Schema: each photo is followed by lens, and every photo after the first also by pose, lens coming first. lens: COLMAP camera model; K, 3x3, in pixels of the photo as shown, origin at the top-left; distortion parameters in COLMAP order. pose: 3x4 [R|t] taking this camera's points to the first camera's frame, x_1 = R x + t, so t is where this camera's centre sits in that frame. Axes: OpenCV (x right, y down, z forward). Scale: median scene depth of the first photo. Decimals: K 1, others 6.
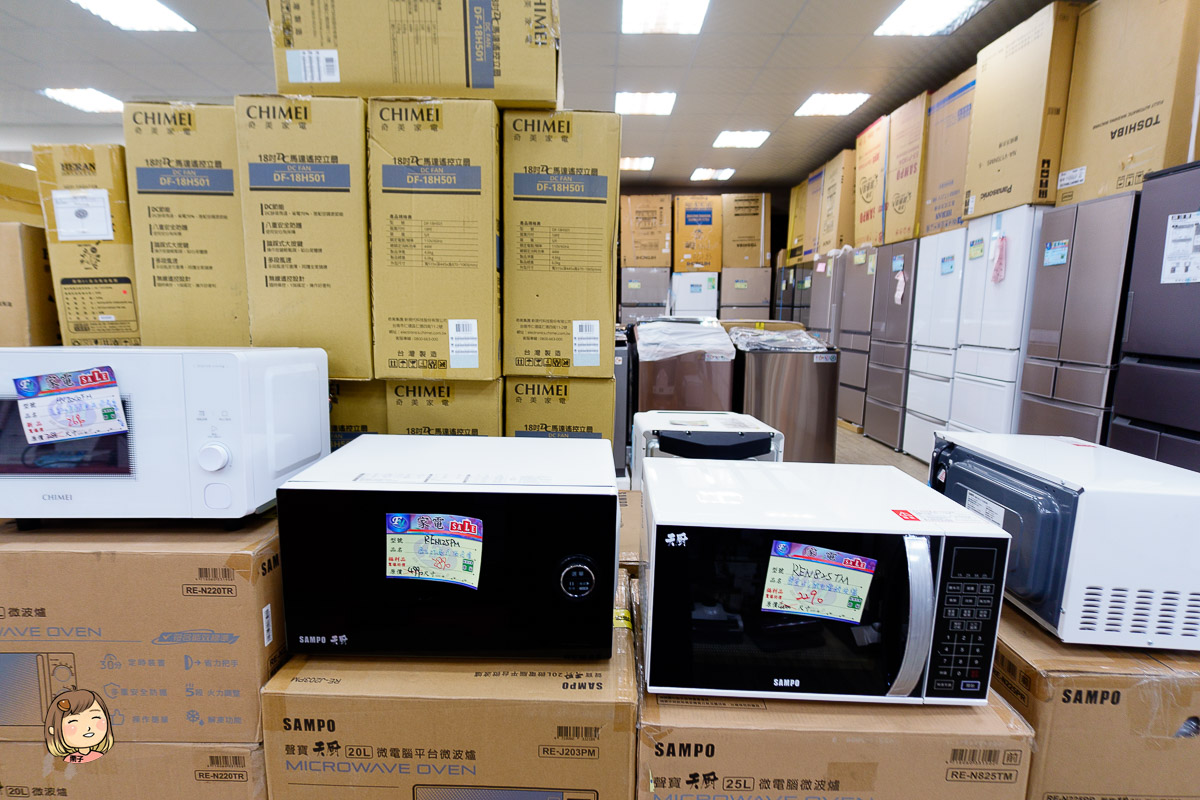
lens RADIAL K [[603.5, 0, 600.1], [0, 603.5, 400.8], [0, 0, 1]] dist [-0.008681, 0.002546]
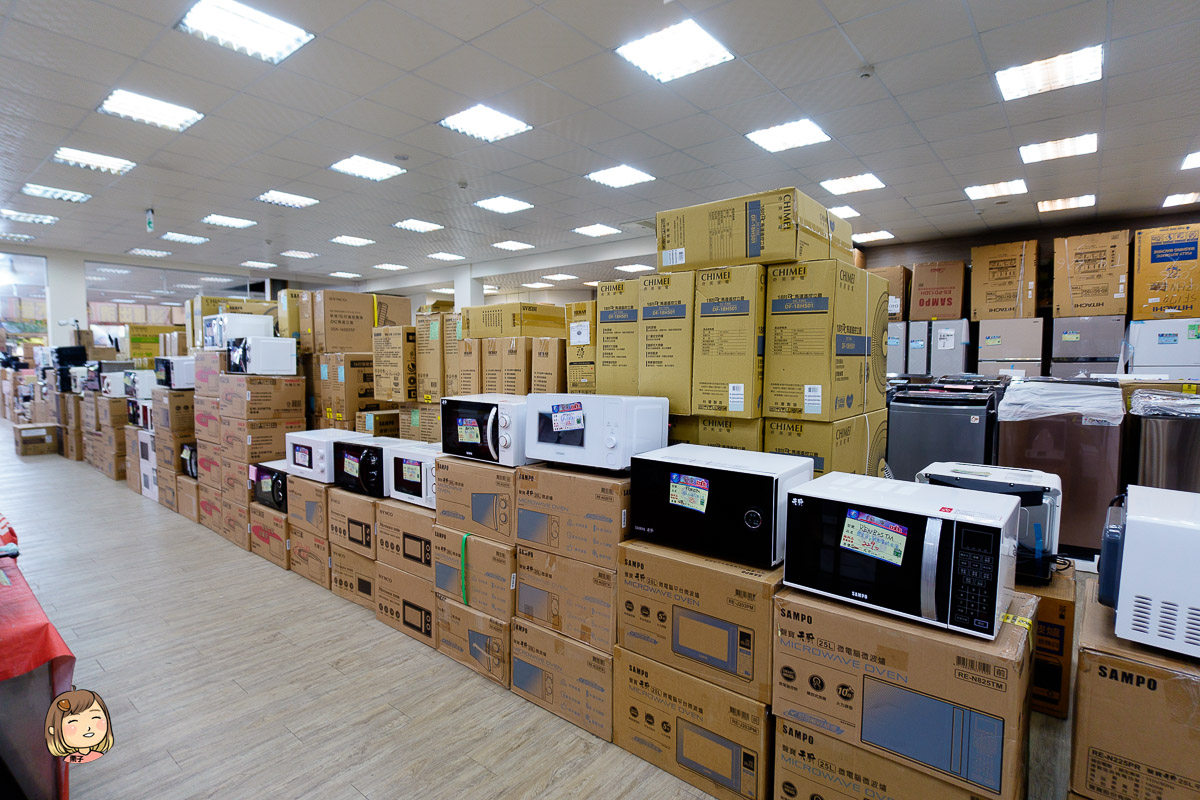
lens RADIAL K [[603.5, 0, 596.5], [0, 603.5, 402.6], [0, 0, 1]] dist [-0.008681, 0.002546]
pose [[0.776004, 0.033691, -0.629827, 0.602484], [-0.087015, 0.994742, -0.053999, 0.055042], [0.624696, 0.096708, 0.774856, -0.666410]]
